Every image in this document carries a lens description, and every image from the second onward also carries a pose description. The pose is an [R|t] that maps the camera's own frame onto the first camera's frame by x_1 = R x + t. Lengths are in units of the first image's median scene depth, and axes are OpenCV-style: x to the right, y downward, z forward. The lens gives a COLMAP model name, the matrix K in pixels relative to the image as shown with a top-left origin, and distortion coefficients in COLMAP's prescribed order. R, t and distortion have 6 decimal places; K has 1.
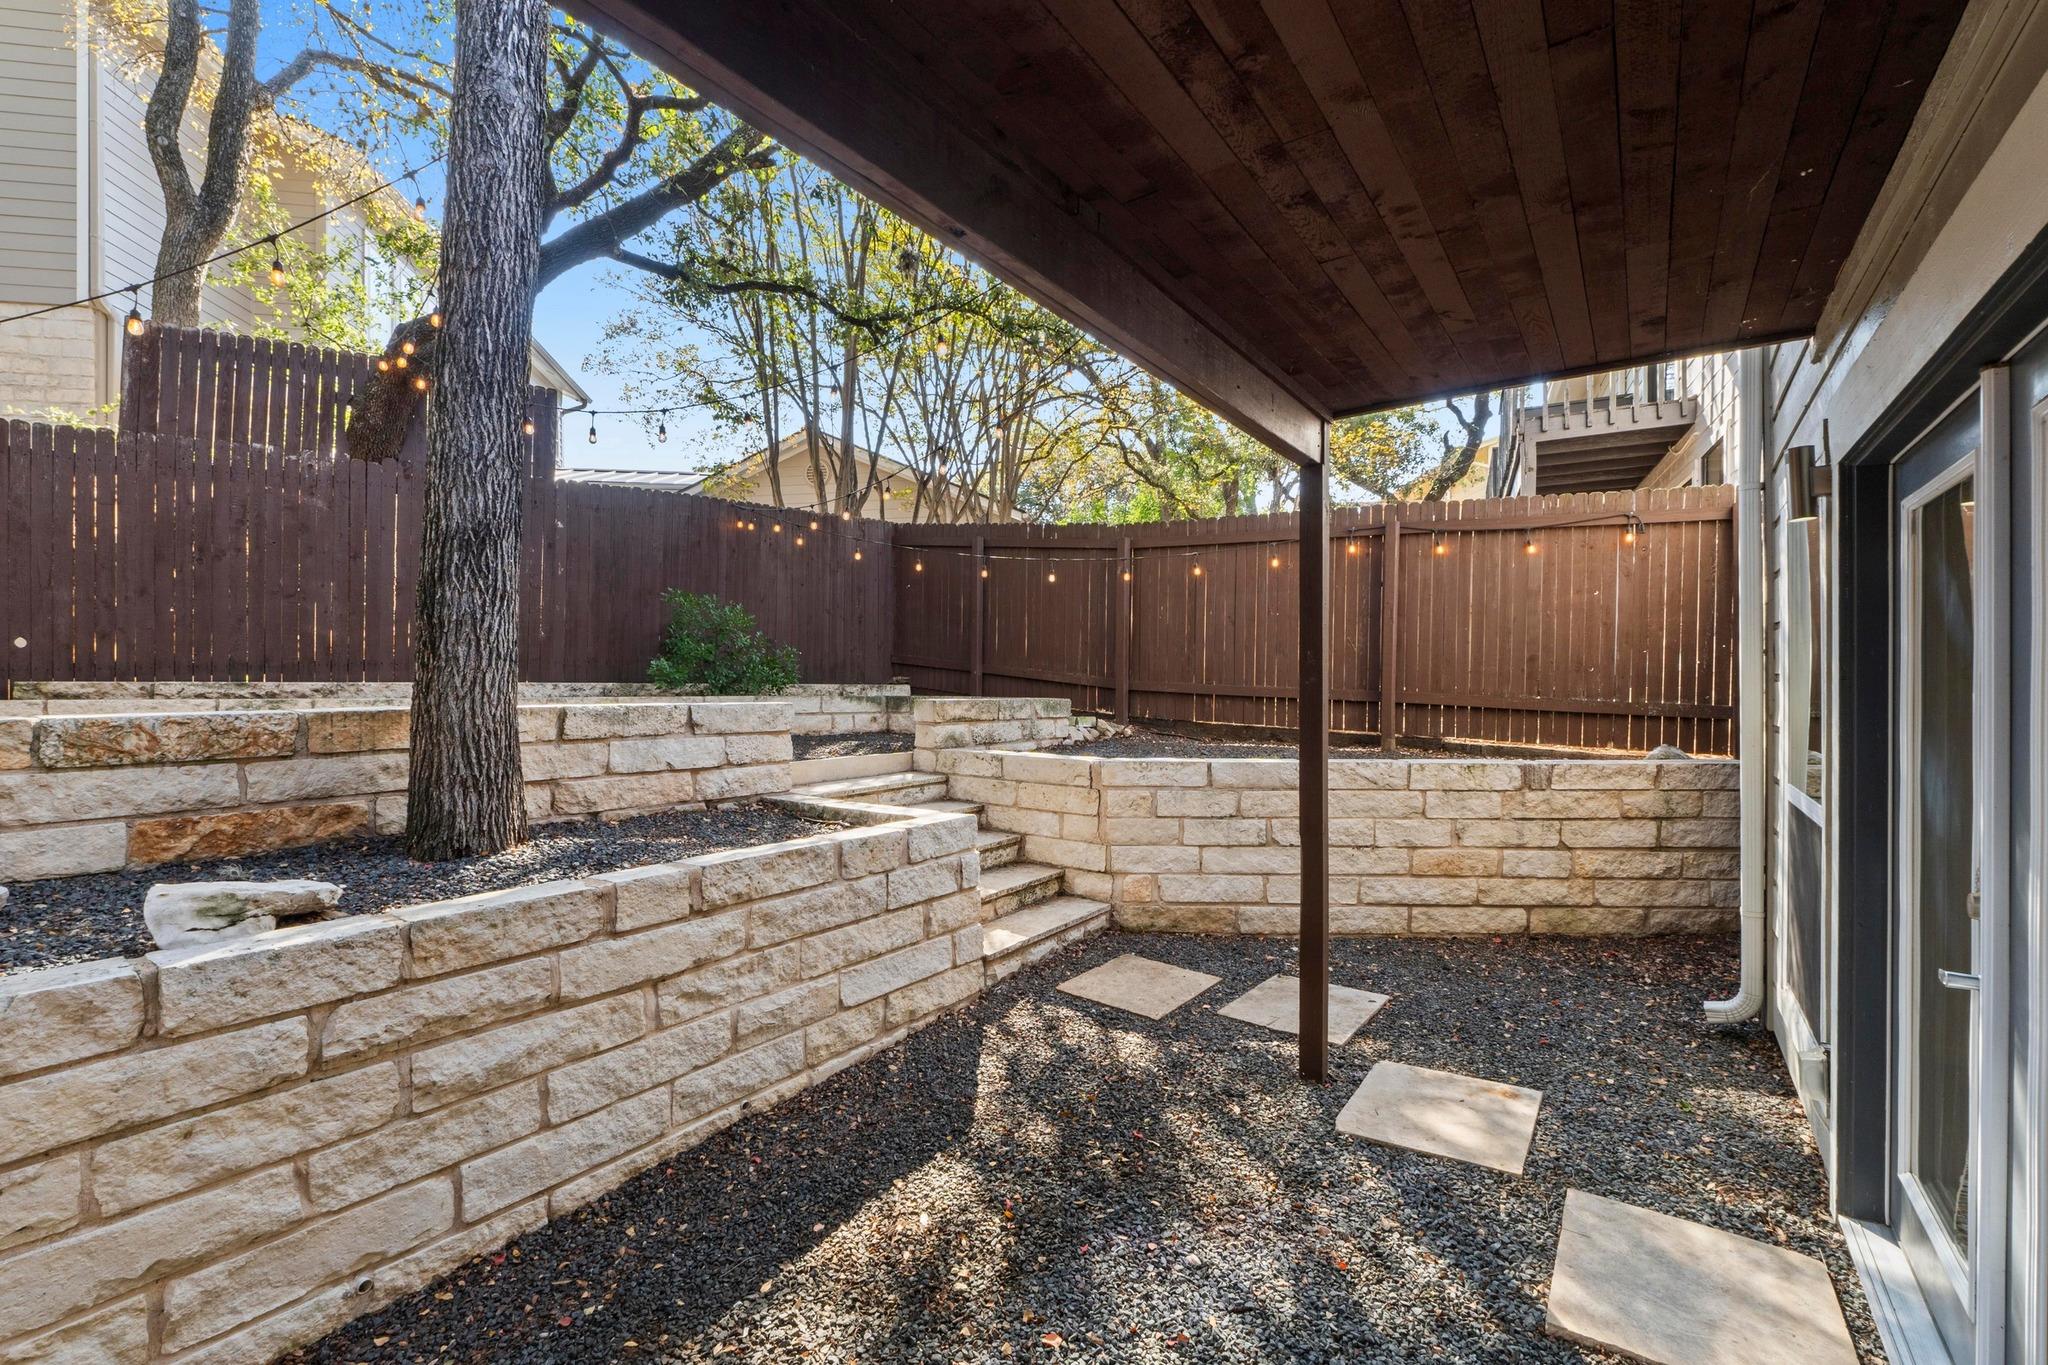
lens RADIAL K [[874.0, 0, 1023.3], [0, 874.0, 700.9], [0, 0, 1]] dist [-0.008656, 0.000181]
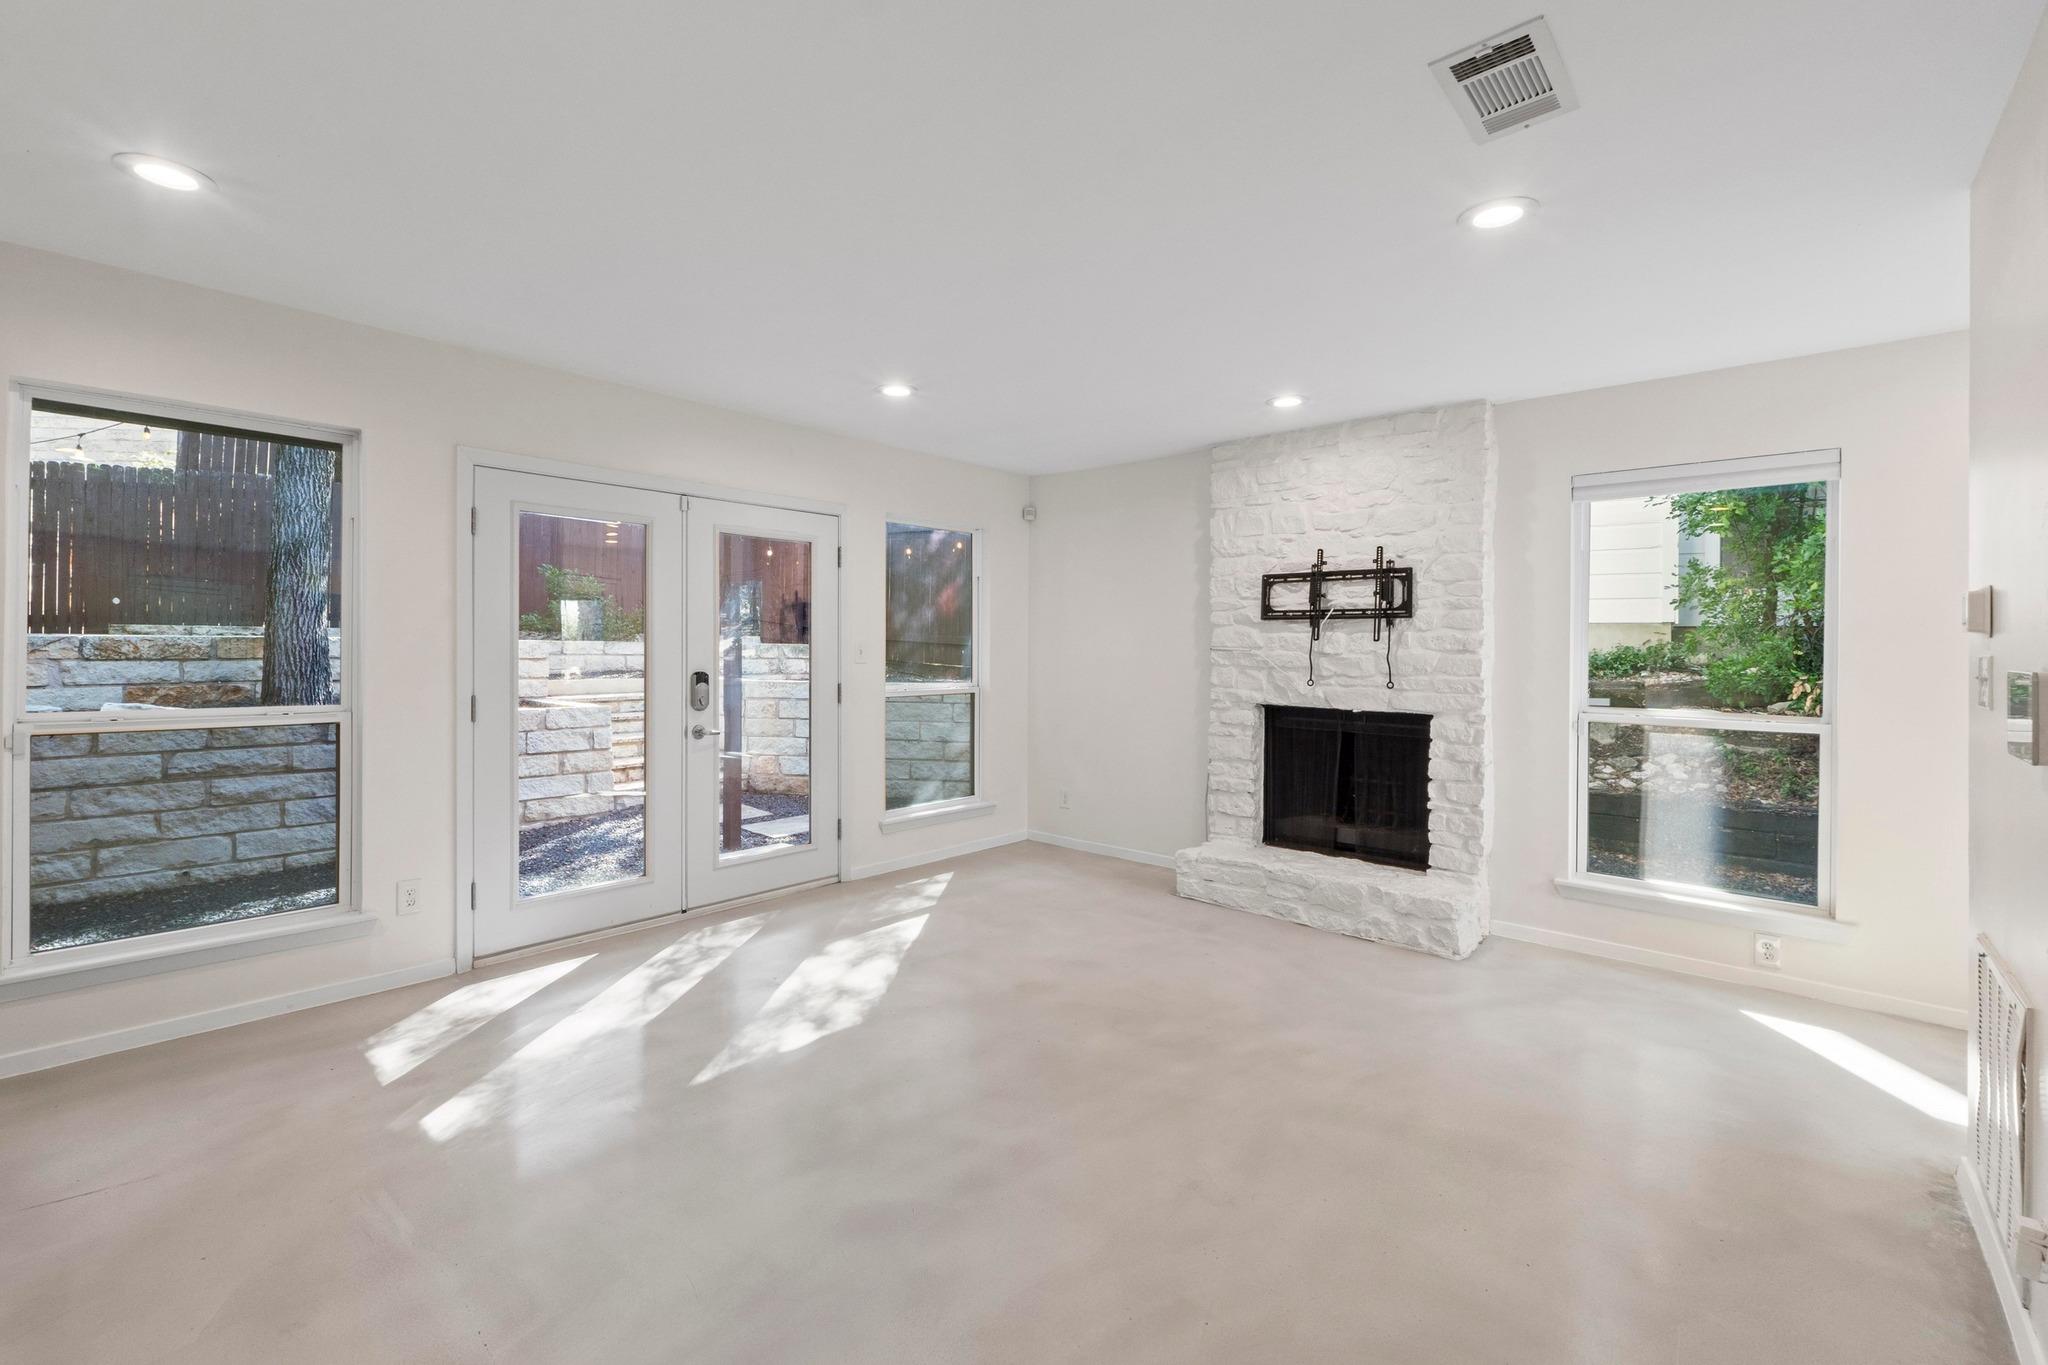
lens RADIAL K [[886.8, 0, 1028.2], [0, 886.8, 656.3], [0, 0, 1]] dist [-0.008239, 0.000473]
pose [[0.994511, 0.009305, -0.104220, 1.227938], [-0.010115, 0.999923, -0.007254, 0.054045], [0.104145, 0.008268, 0.994528, -0.799210]]
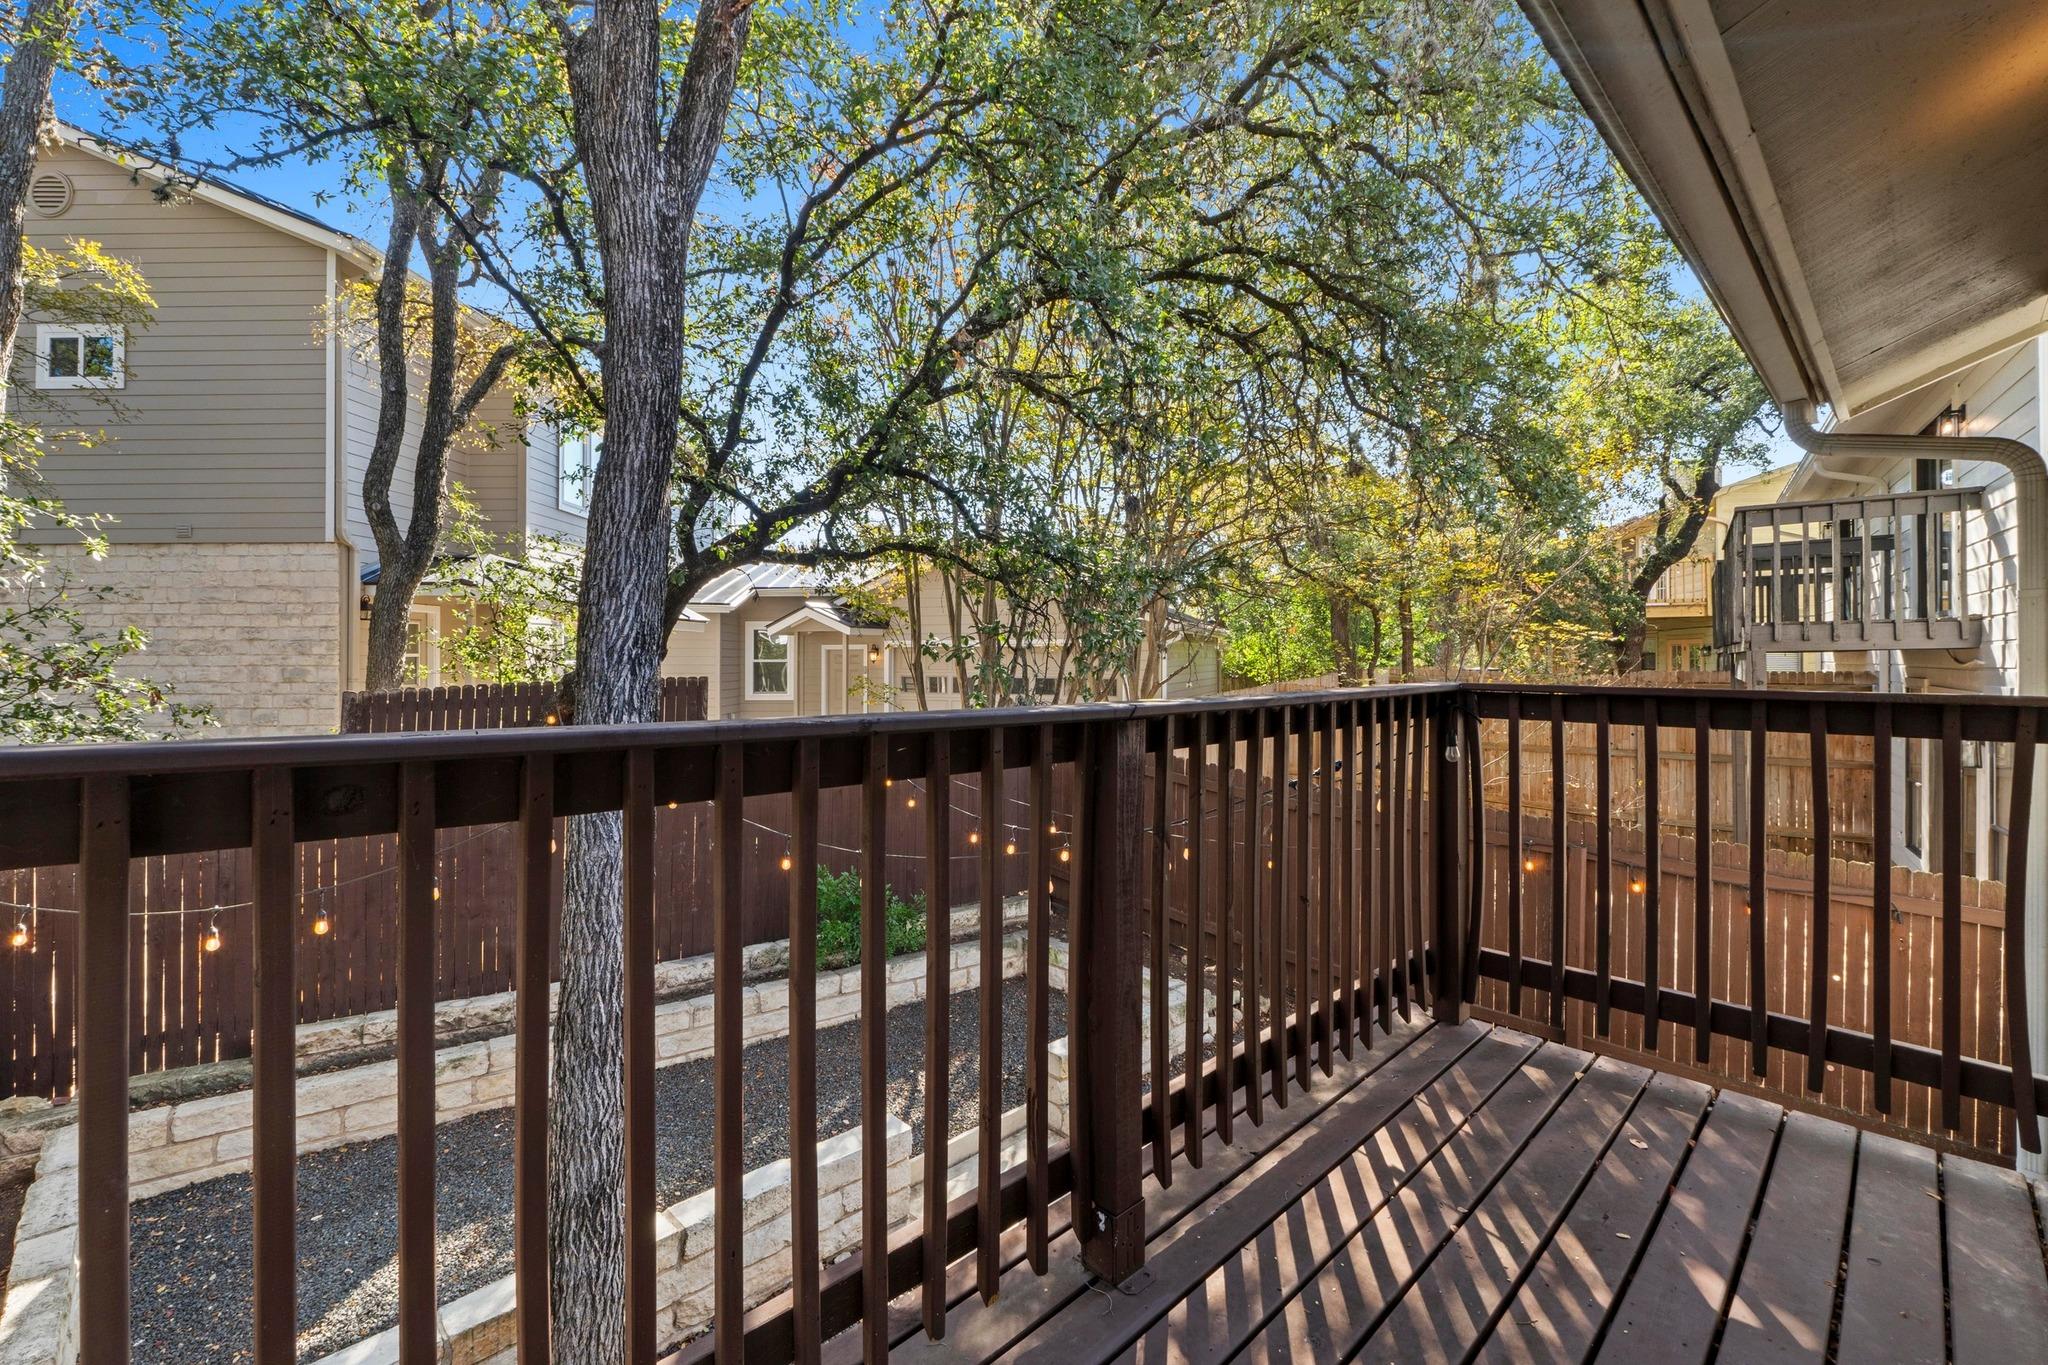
lens RADIAL K [[886.8, 0, 1028.2], [0, 886.8, 656.3], [0, 0, 1]] dist [-0.008239, 0.000473]
pose [[0.984350, 0.000008, -0.176224, 0.073897], [-0.002132, 0.999927, -0.011863, -0.839408], [0.176211, 0.012053, 0.984279, 0.043792]]
